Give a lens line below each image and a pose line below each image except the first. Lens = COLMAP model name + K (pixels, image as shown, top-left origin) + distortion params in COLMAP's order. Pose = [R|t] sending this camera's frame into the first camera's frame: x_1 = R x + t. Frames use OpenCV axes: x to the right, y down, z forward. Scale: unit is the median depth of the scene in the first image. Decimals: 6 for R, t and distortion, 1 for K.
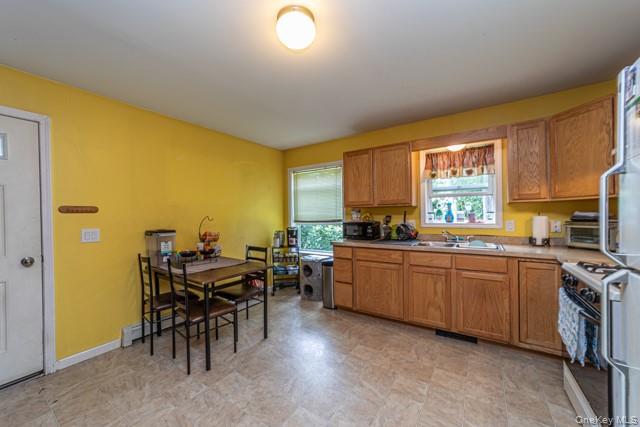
lens RADIAL K [[235.9, 0, 321.1], [0, 235.9, 224.7], [0, 0, 1]] dist [-0.000423, -0.000036]
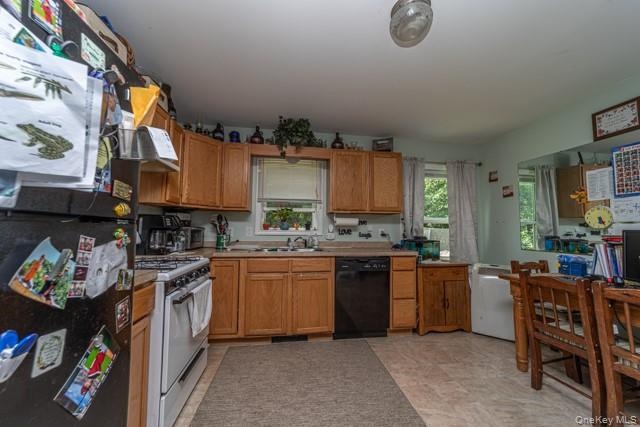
lens RADIAL K [[253.8, 0, 320.0], [0, 253.8, 213.5], [0, 0, 1]] dist [0.000166, 0.000035]
pose [[0.743534, 0.048168, 0.666961, -0.513812], [-0.005317, 0.997797, -0.066133, 0.002106], [-0.668677, 0.045626, 0.742152, 0.343028]]
